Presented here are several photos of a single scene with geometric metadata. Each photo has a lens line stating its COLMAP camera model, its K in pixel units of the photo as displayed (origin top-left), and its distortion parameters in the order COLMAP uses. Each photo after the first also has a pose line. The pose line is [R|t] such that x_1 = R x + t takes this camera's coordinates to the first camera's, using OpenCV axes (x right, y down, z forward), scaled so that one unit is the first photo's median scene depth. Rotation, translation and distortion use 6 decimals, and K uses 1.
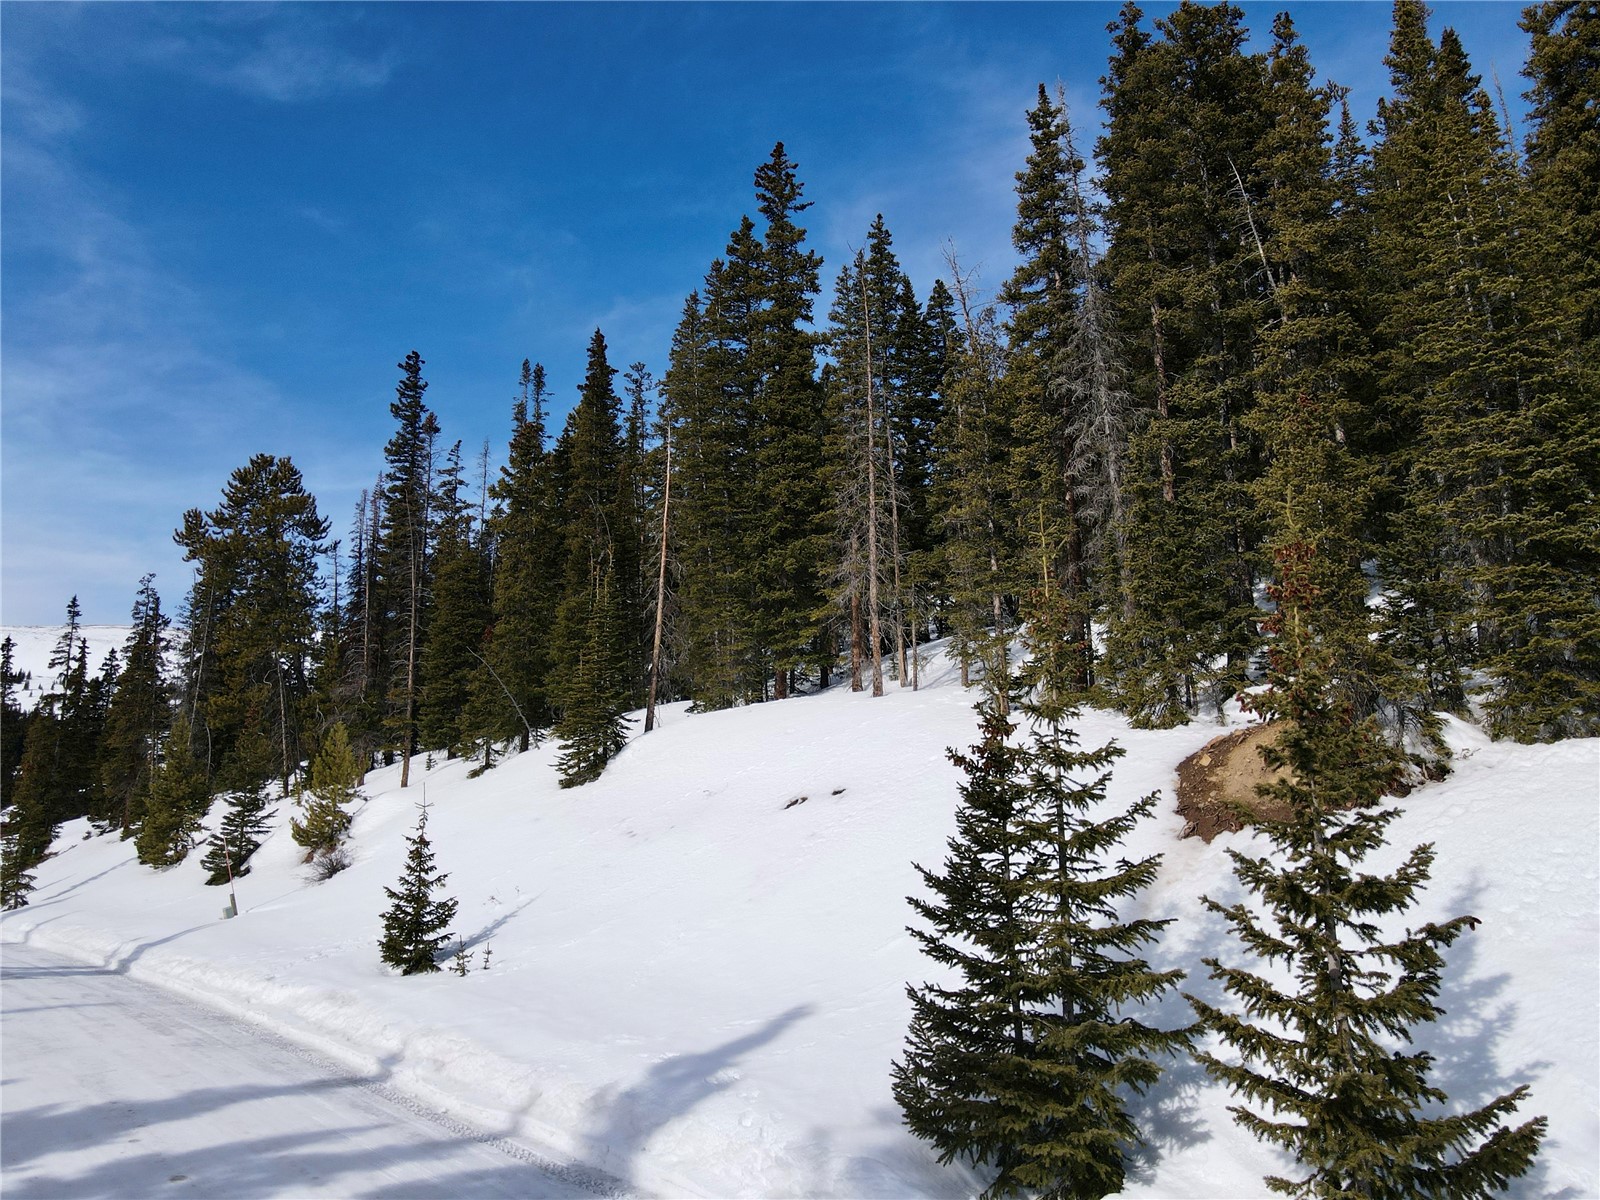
lens RADIAL K [[1119.4, 0, 800.0], [0, 1119.4, 600.0], [0, 0, 1]] dist [0.031403, 0.000866]
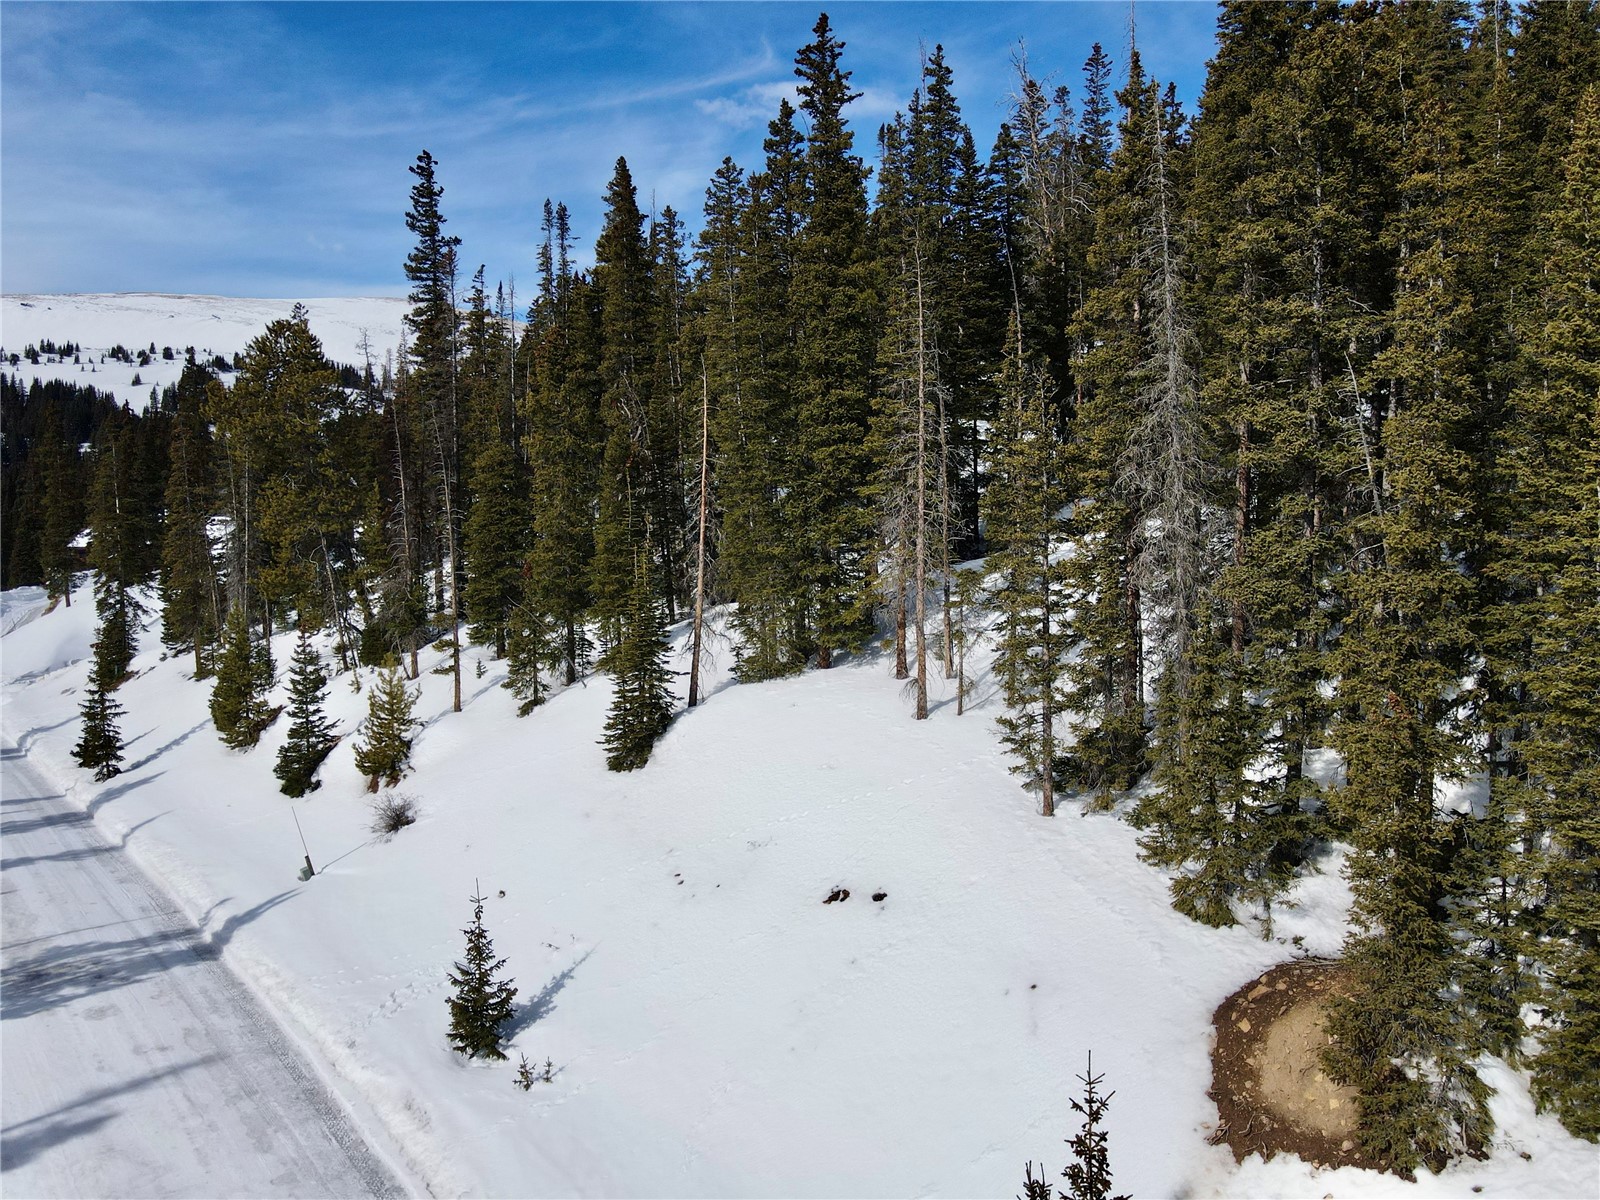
lens RADIAL K [[1121.2, 0, 811.3], [0, 1121.2, 600.1], [0, 0, 1]] dist [0.023814, 0.002443]
pose [[0.999513, 0.005554, -0.030712, 0.001156], [0.003013, 0.962273, 0.272069, -0.205902], [0.031064, -0.272029, 0.961788, 0.050832]]
